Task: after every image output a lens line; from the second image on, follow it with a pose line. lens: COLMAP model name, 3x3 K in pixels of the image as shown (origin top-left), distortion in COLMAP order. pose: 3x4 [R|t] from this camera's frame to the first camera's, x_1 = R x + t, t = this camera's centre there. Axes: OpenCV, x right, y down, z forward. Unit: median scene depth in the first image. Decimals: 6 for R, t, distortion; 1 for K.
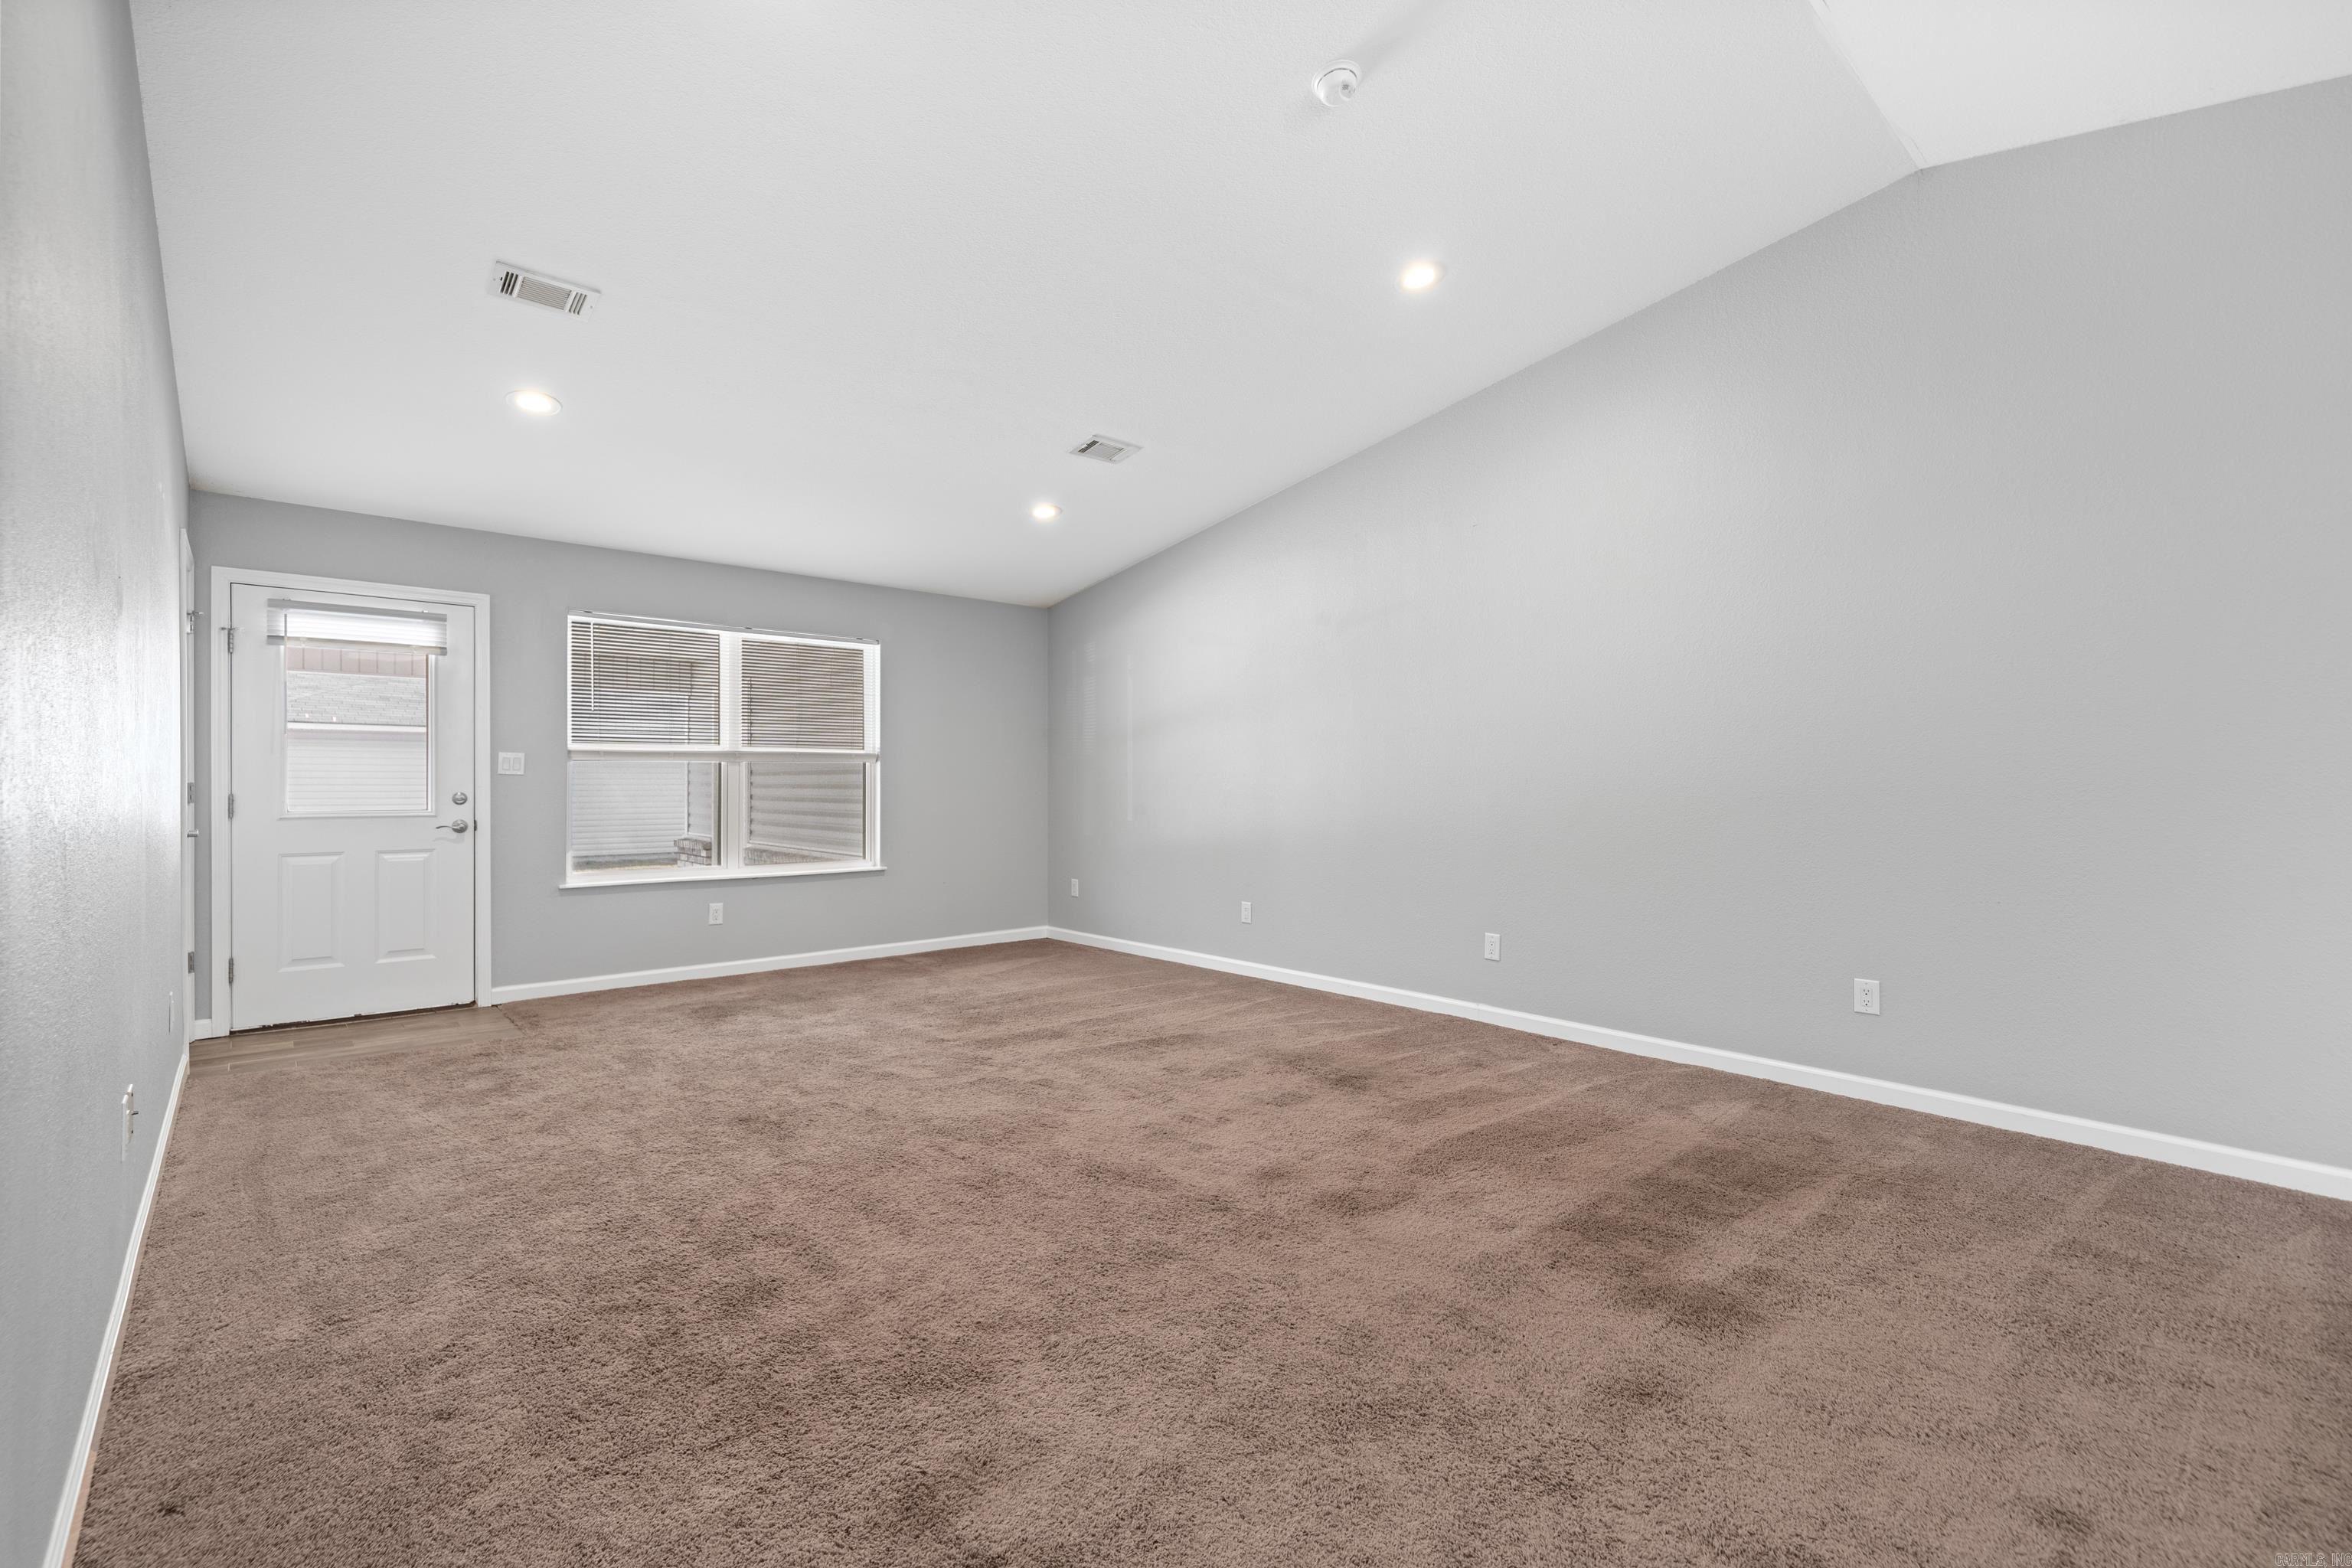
lens RADIAL K [[1037.5, 0, 1176.0], [0, 1037.5, 784.0], [0, 0, 1]] dist [0.001680, 0.000432]
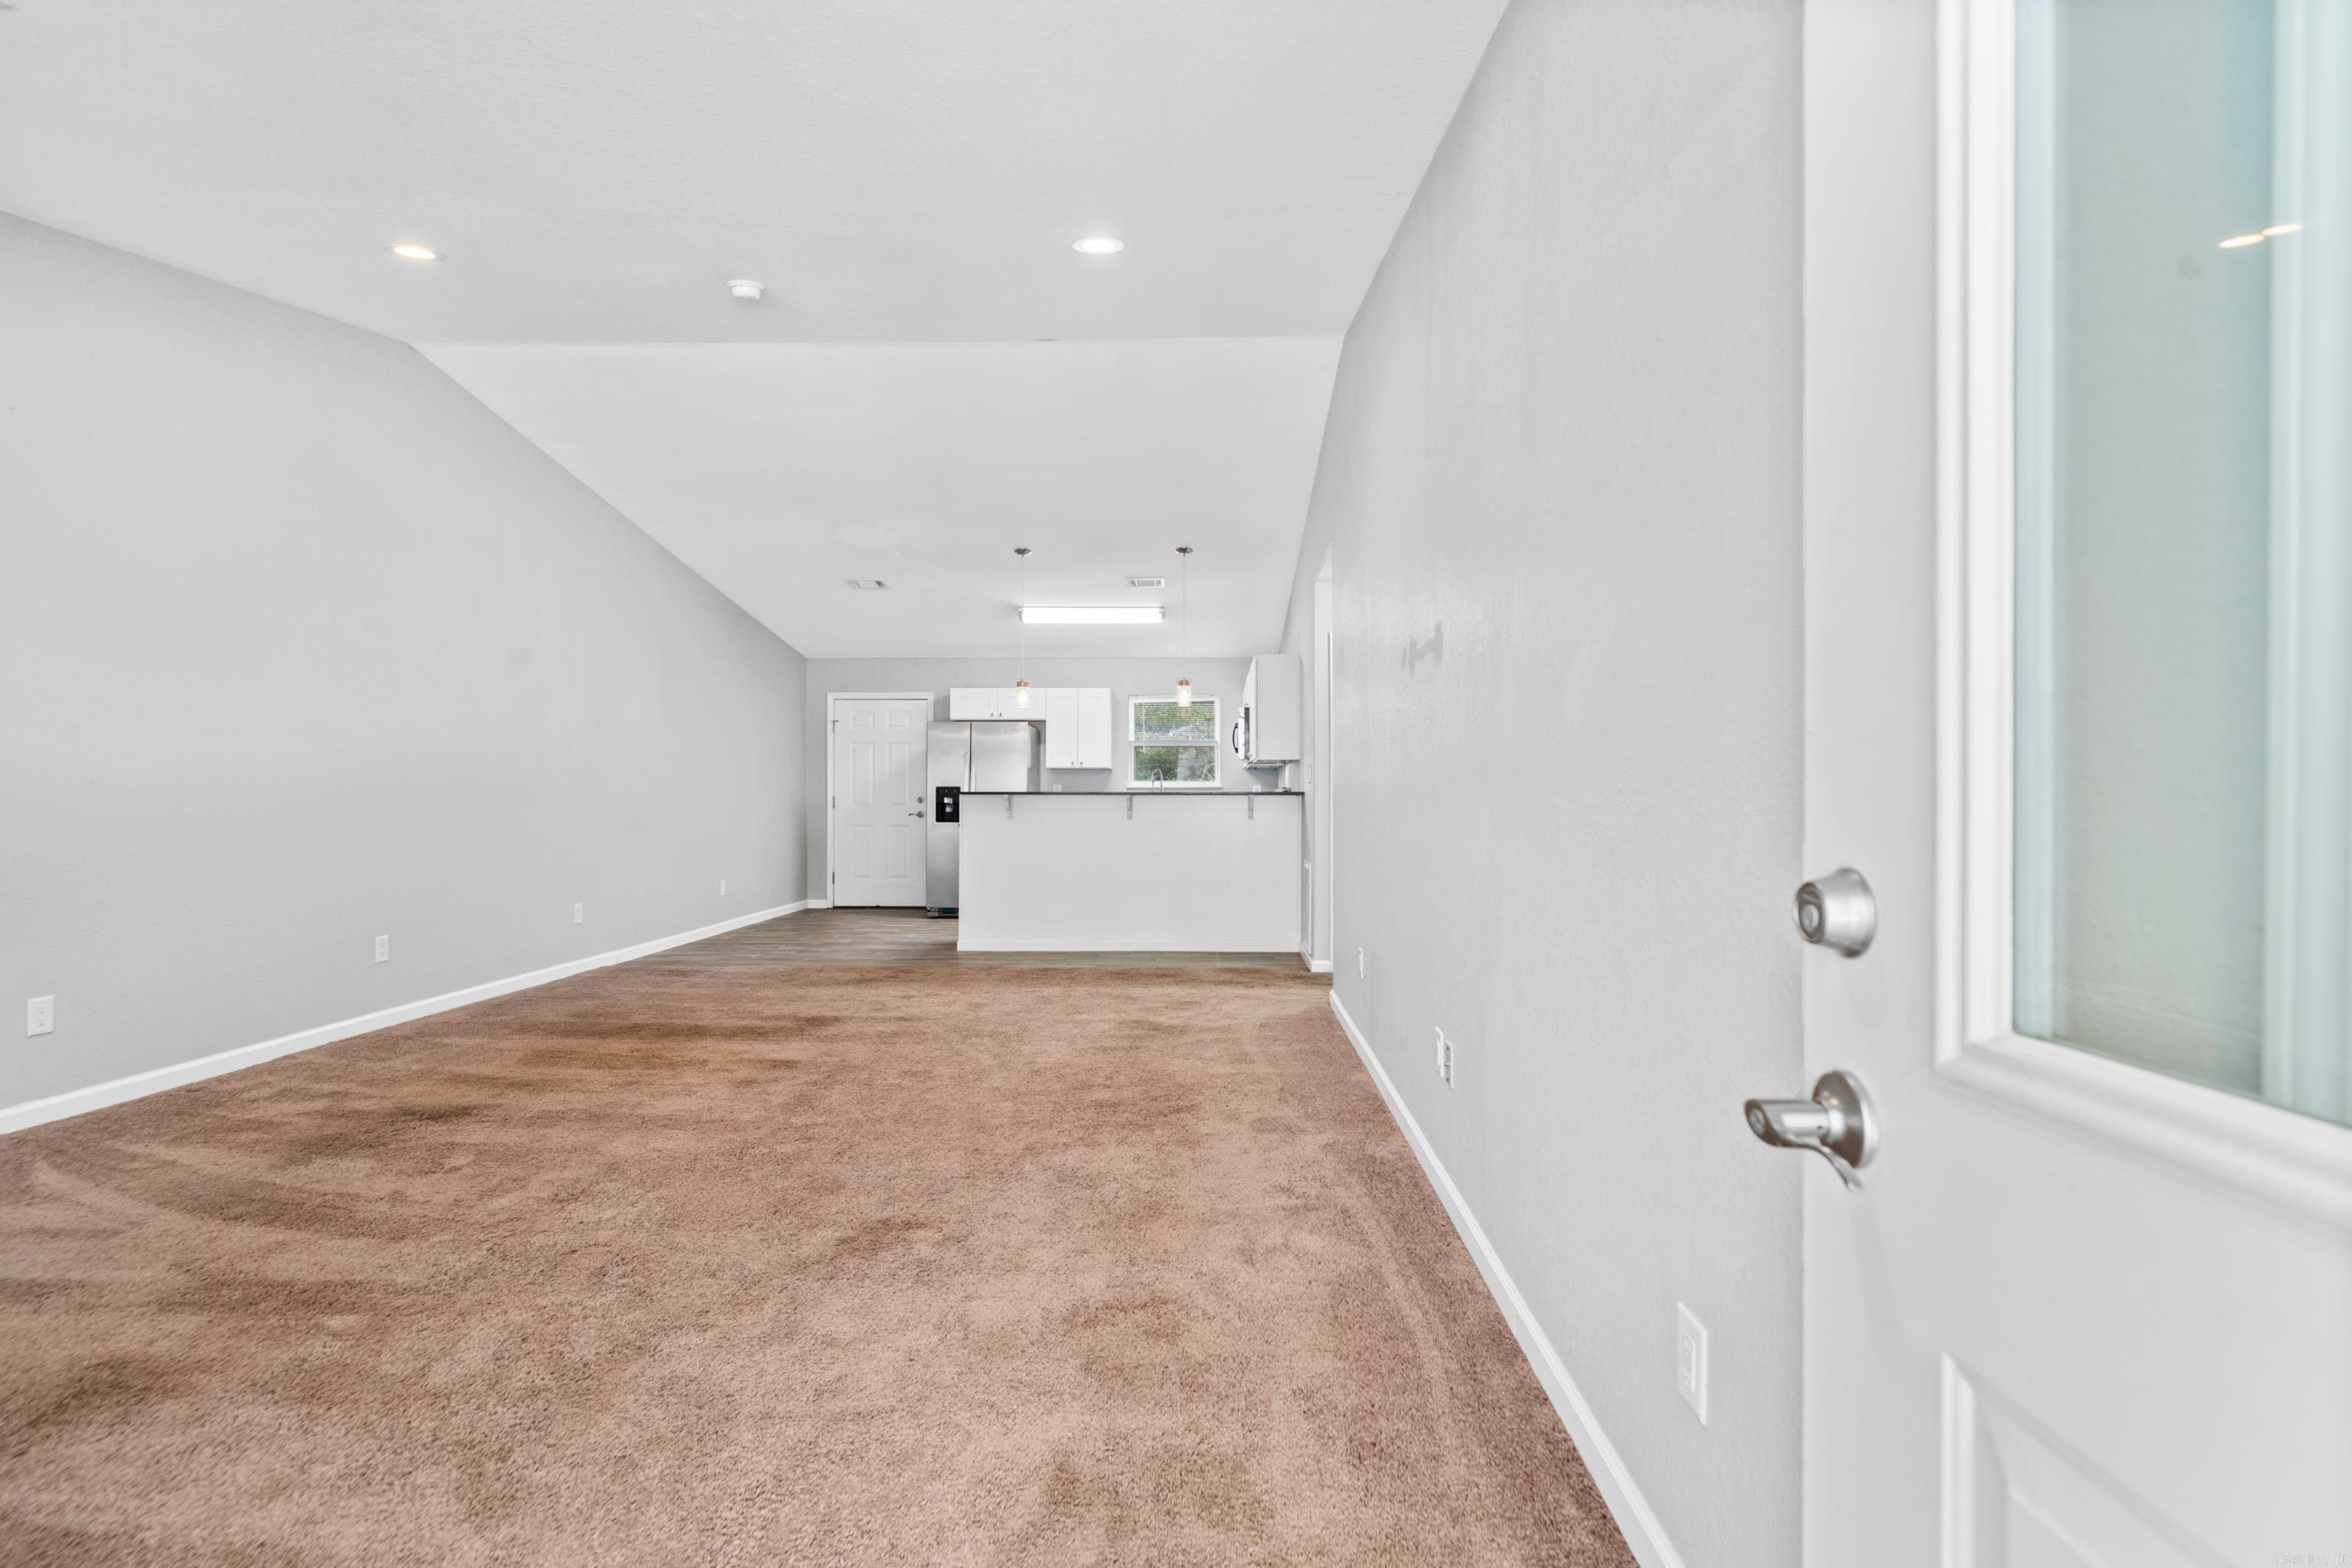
lens RADIAL K [[1091.6, 0, 1176.0], [0, 1091.6, 784.0], [0, 0, 1]] dist [0.003774, 0.001156]
pose [[-0.728985, -0.001907, 0.684527, -0.910086], [-0.004260, 0.999989, -0.001751, -0.004253], [-0.684516, -0.004193, -0.728986, 1.191347]]
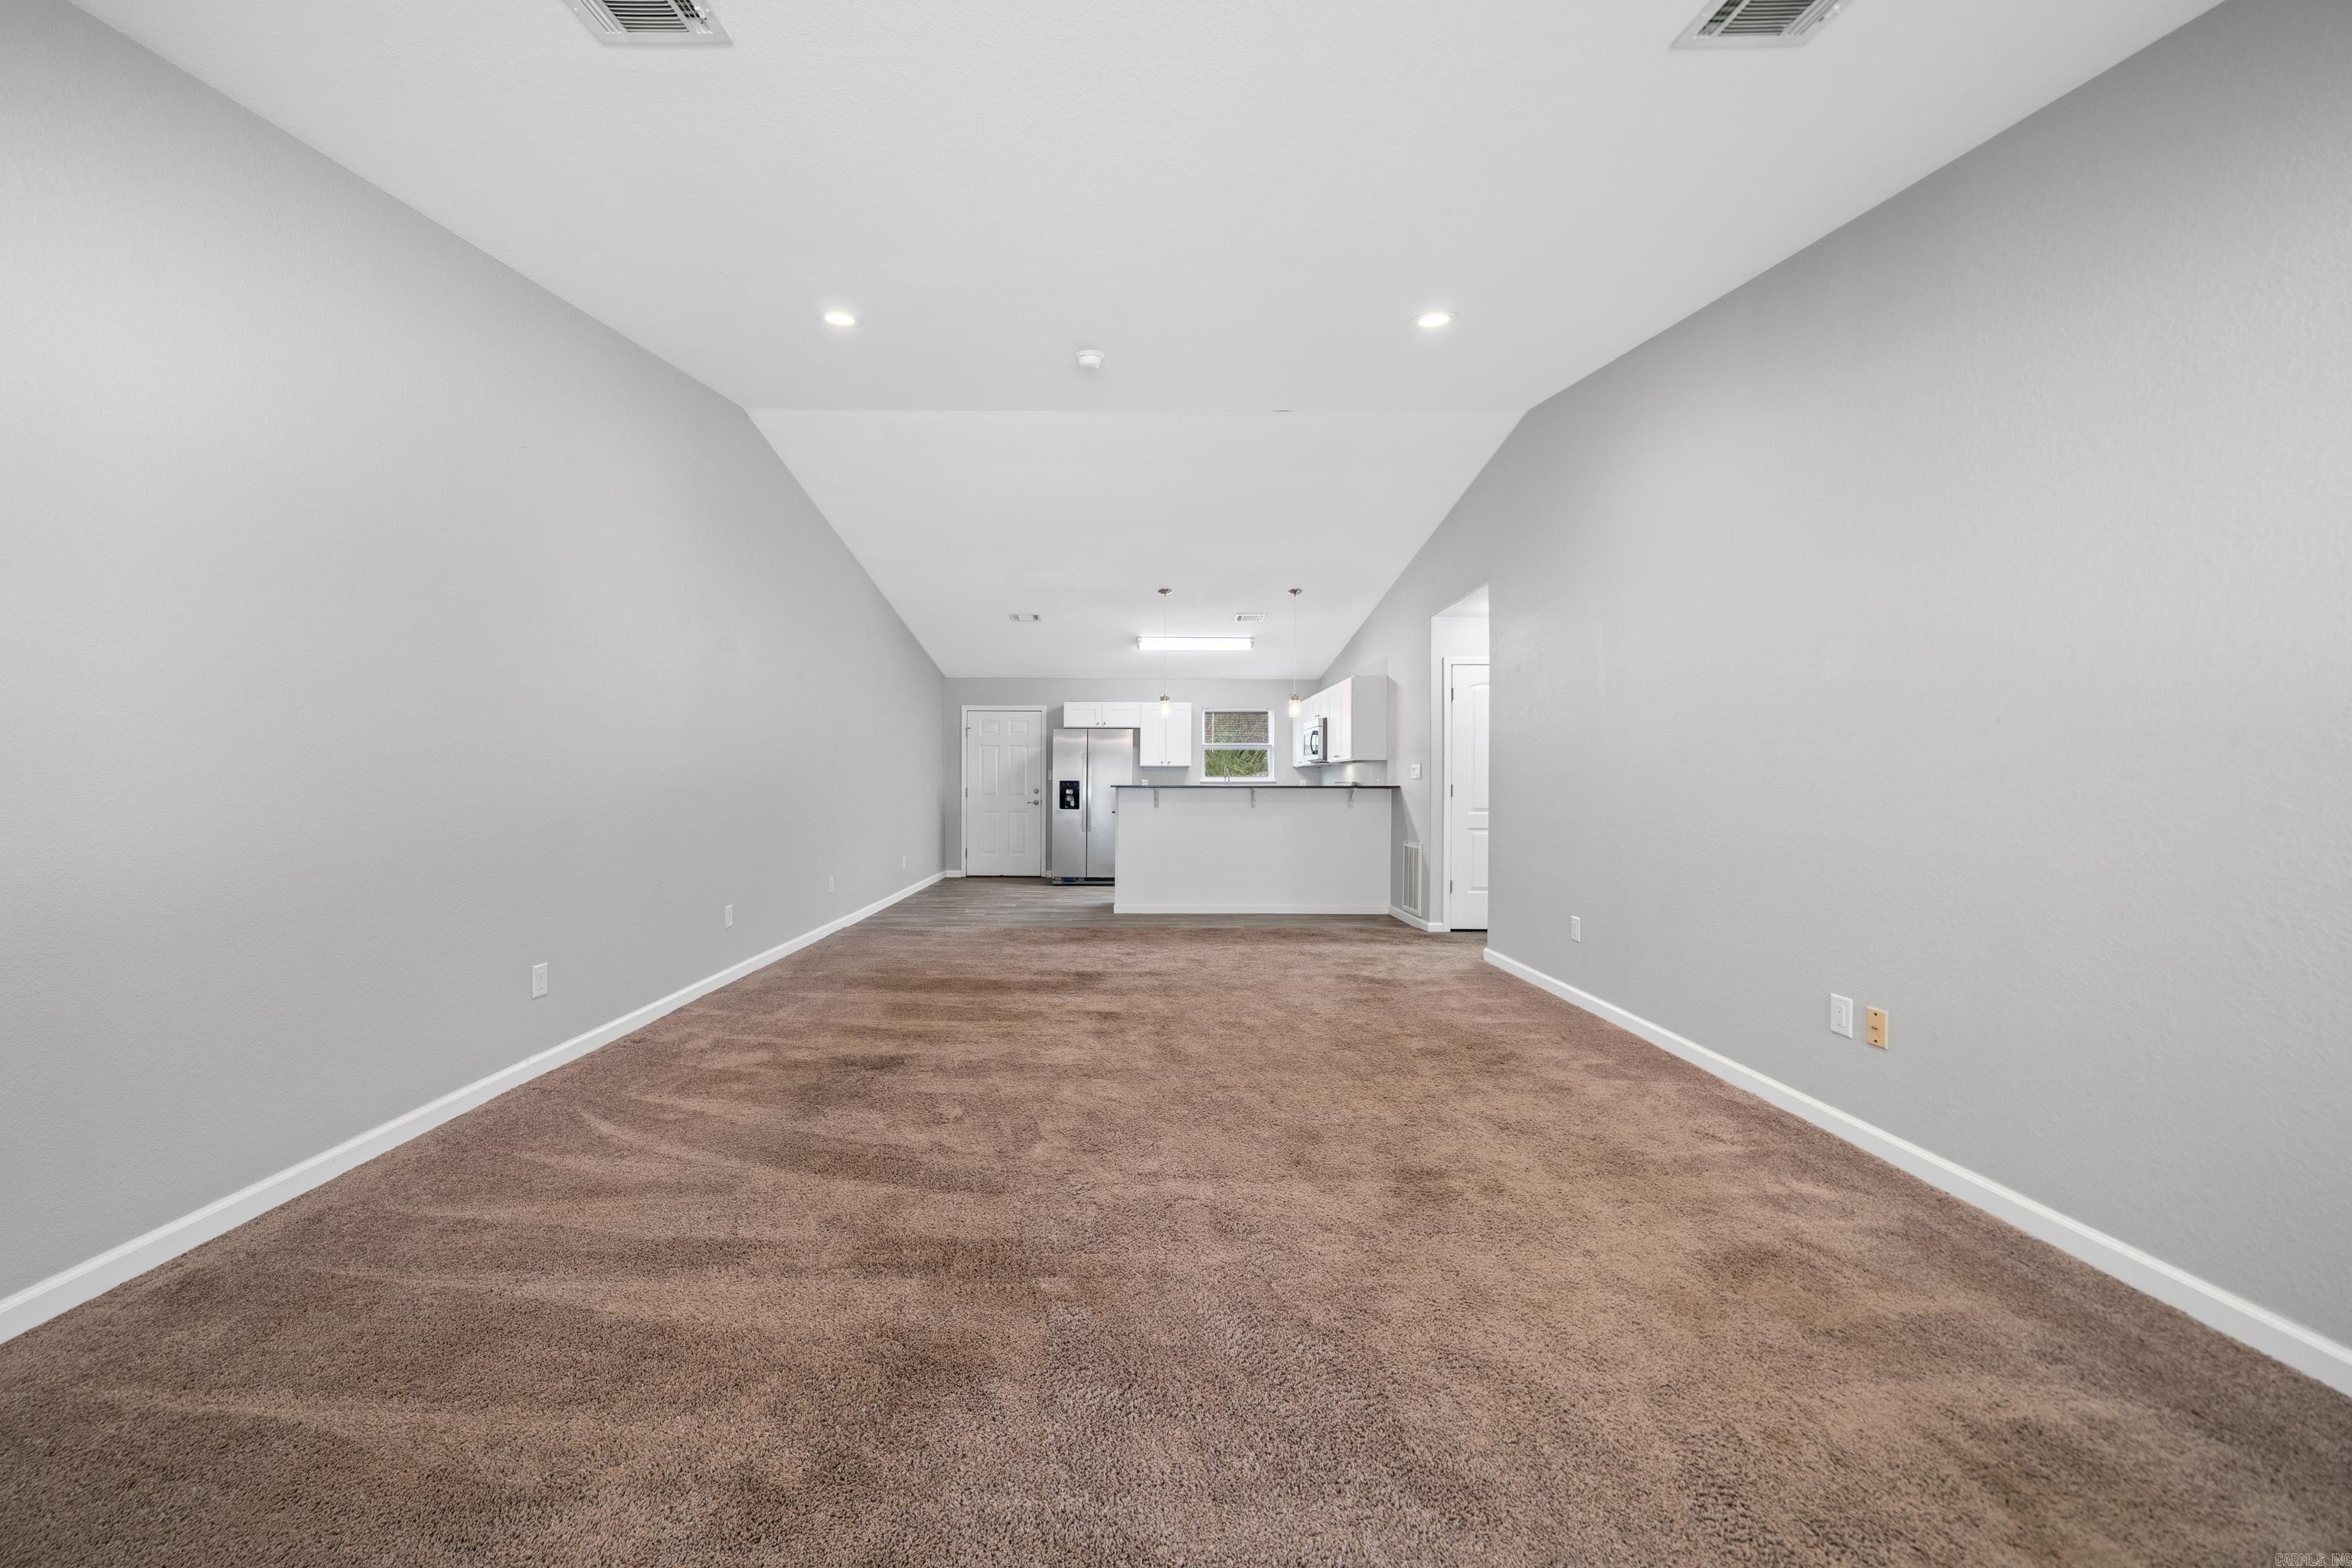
lens RADIAL K [[829.9, 0, 1122.0], [0, 829.9, 784.4], [0, 0, 1]] dist [-0.001113, 0.000010]
pose [[-0.744532, -0.008966, 0.667526, -0.547437], [-0.007091, 0.999960, 0.005522, -0.004057], [-0.667549, -0.000622, -0.744566, 1.382978]]
